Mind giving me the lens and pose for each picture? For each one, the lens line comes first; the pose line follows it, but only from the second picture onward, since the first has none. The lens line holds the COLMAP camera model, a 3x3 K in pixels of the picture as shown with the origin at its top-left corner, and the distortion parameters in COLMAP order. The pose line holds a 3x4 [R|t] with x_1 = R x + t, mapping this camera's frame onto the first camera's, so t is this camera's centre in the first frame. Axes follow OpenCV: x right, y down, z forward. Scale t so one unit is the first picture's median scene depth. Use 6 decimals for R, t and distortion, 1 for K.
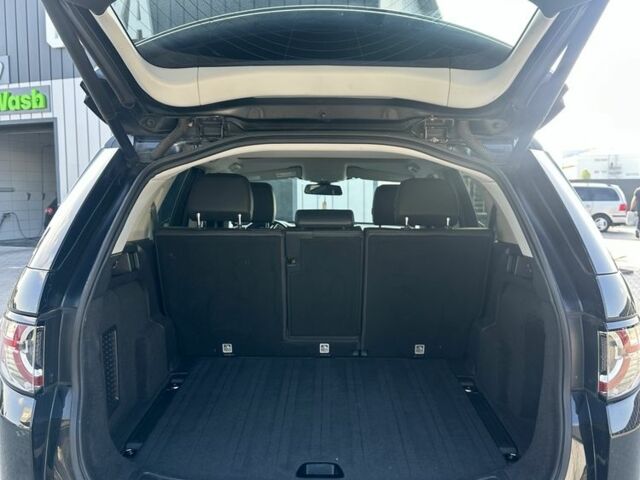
lens RADIAL K [[601.6, 0, 320.0], [0, 601.6, 240.0], [0, 0, 1]] dist [0.141169, -0.325521]
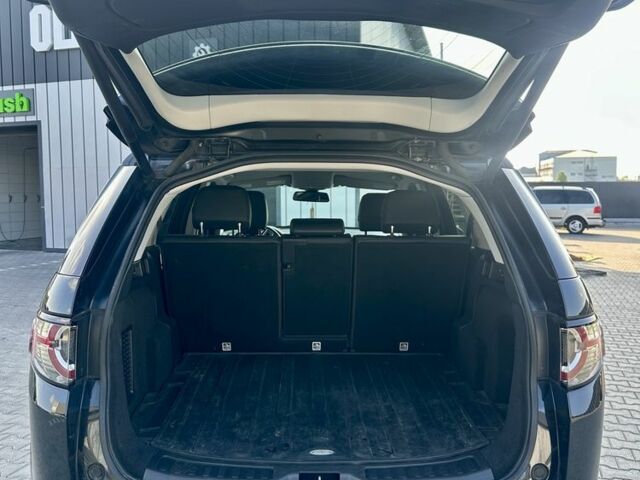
lens RADIAL K [[601.6, 0, 320.0], [0, 601.6, 240.0], [0, 0, 1]] dist [0.141169, -0.325521]
pose [[0.999483, -0.000622, 0.032137, -0.029854], [0.000696, 0.999997, -0.002300, -0.012630], [-0.032135, 0.002321, 0.999481, -0.120034]]
